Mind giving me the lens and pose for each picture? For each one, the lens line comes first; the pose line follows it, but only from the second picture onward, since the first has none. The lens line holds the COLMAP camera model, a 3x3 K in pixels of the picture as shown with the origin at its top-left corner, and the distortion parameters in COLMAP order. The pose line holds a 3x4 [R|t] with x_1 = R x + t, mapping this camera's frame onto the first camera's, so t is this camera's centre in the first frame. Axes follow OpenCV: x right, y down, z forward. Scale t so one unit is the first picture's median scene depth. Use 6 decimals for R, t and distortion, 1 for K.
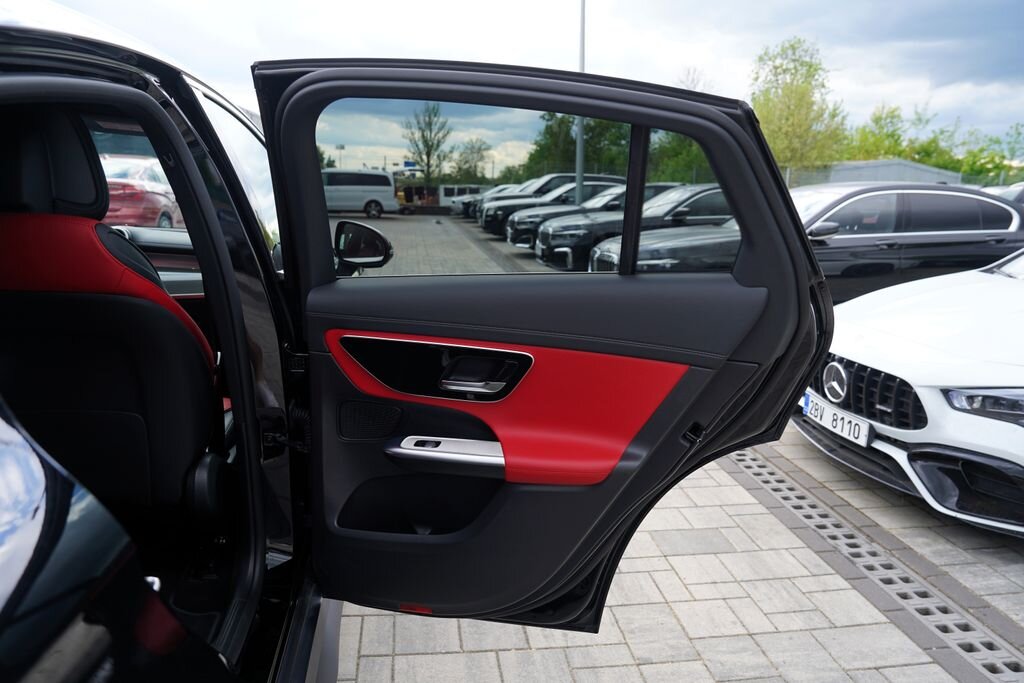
lens RADIAL K [[702.0, 0, 507.2], [0, 702.0, 338.0], [0, 0, 1]] dist [-0.110774, 0.079580]
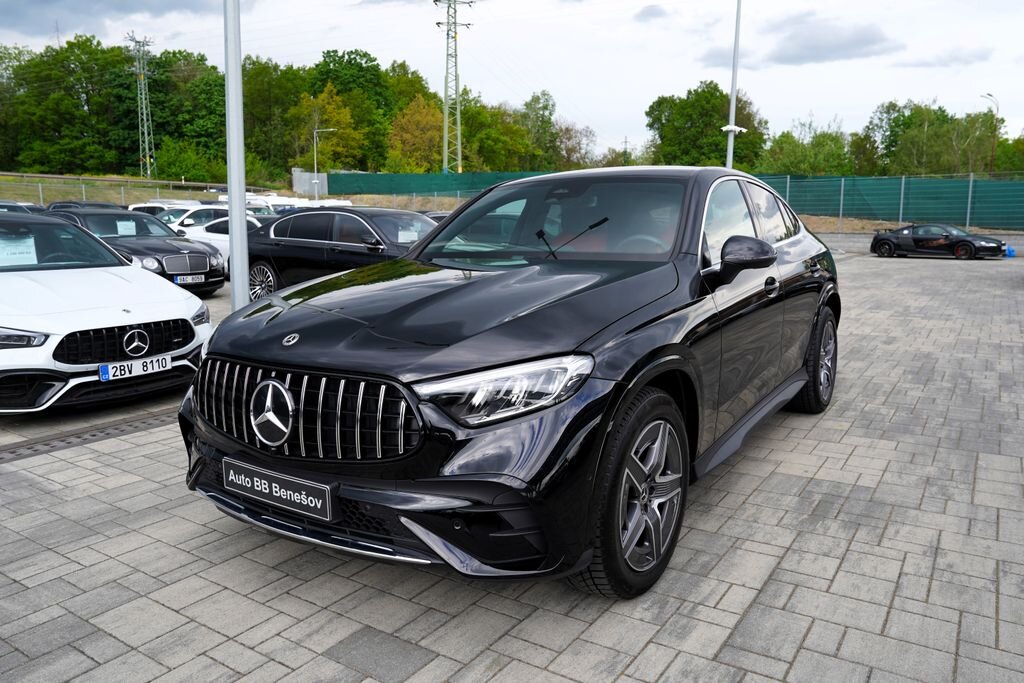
lens RADIAL K [[735.1, 0, 509.4], [0, 735.1, 339.8], [0, 0, 1]] dist [-0.088191, 0.087283]
pose [[-0.742014, -0.132126, 0.657235, -0.127174], [0.121439, 0.937674, 0.325607, -0.039111], [-0.659294, 0.321419, -0.679722, 0.169992]]
